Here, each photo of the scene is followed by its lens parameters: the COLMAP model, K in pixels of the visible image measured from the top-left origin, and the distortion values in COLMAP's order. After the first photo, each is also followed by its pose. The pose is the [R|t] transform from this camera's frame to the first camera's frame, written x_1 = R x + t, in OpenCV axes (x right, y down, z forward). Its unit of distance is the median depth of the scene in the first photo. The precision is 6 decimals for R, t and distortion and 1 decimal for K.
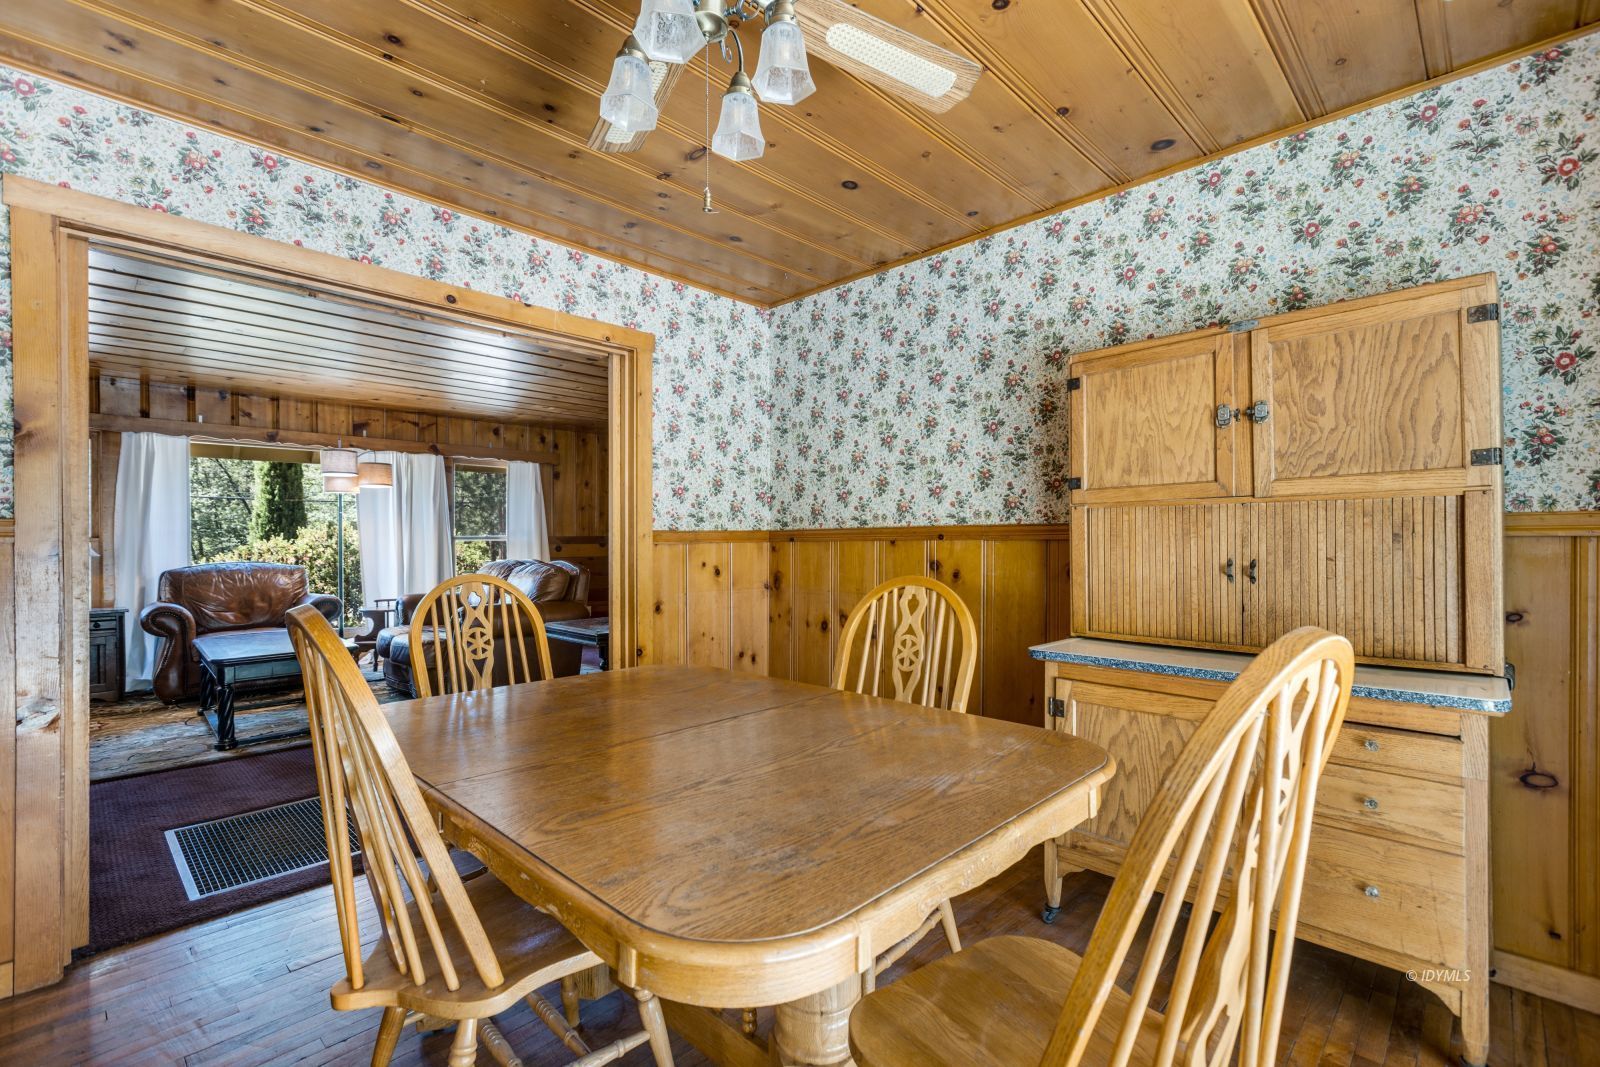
lens RADIAL K [[709.5, 0, 800.0], [0, 709.5, 533.5], [0, 0, 1]] dist [0.001696, -0.000334]
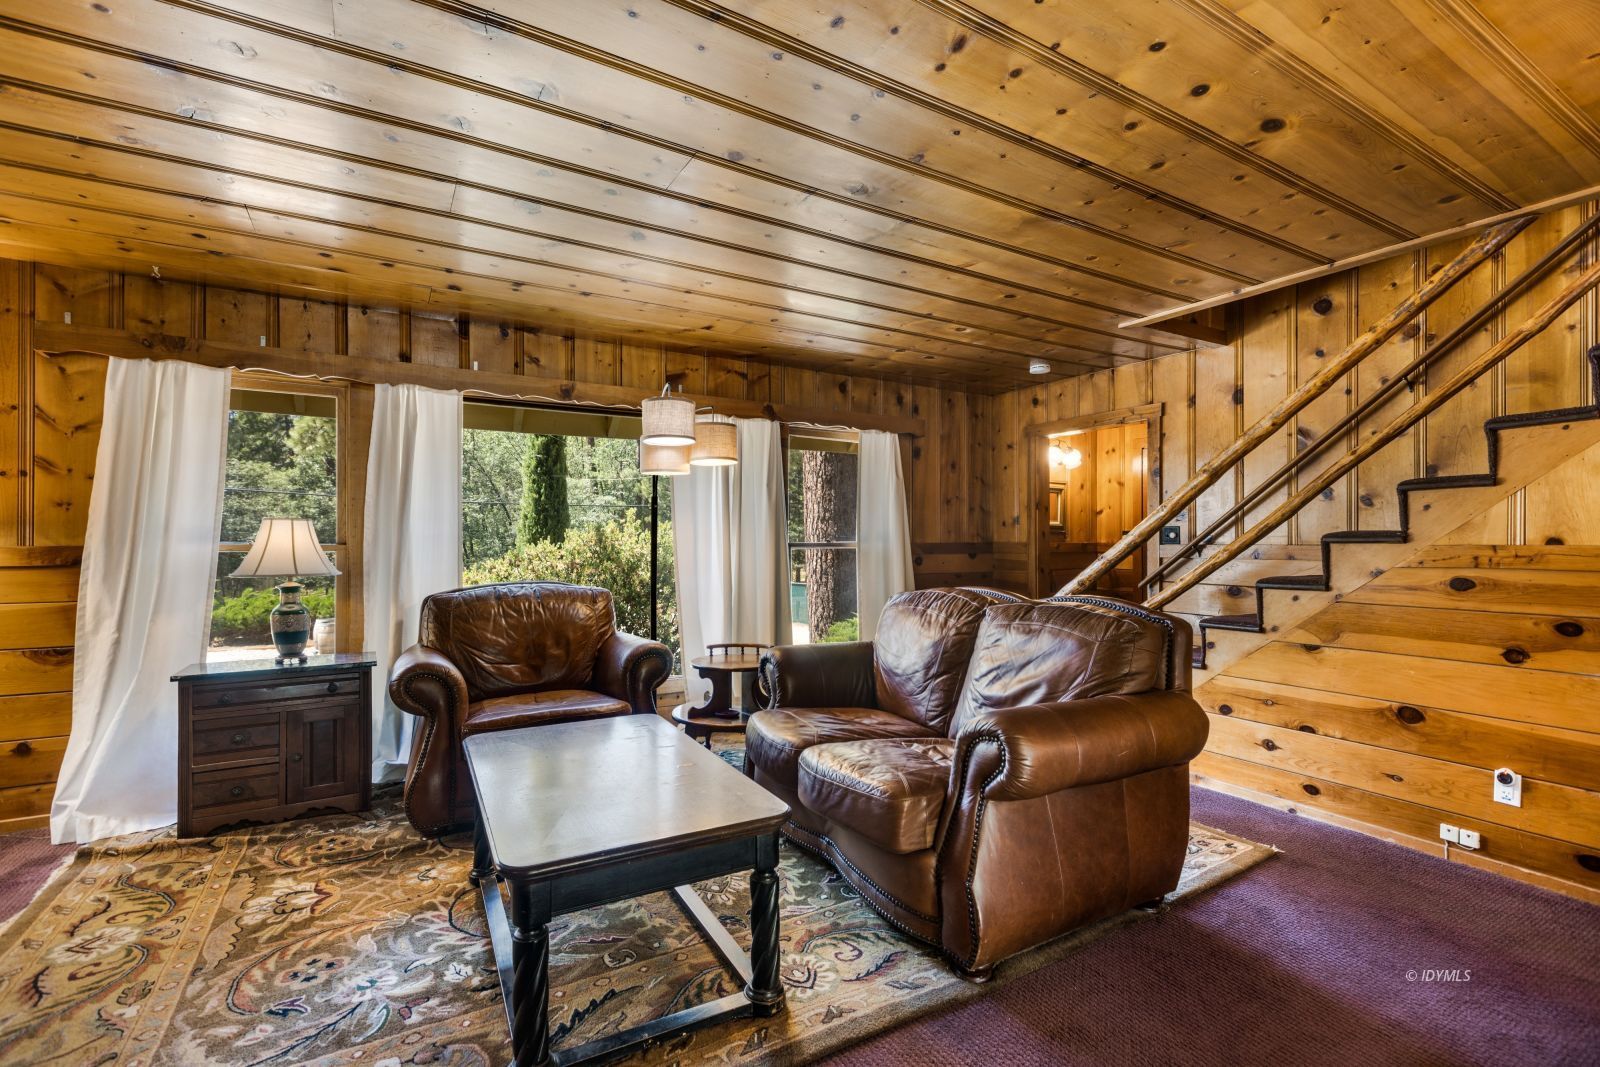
lens RADIAL K [[709.5, 0, 800.0], [0, 709.5, 533.5], [0, 0, 1]] dist [0.001696, -0.000334]
pose [[0.964611, 0.002013, -0.263668, -0.364877], [-0.003236, 0.999986, -0.004202, -0.002430], [0.263655, 0.004906, 0.964604, 0.427474]]
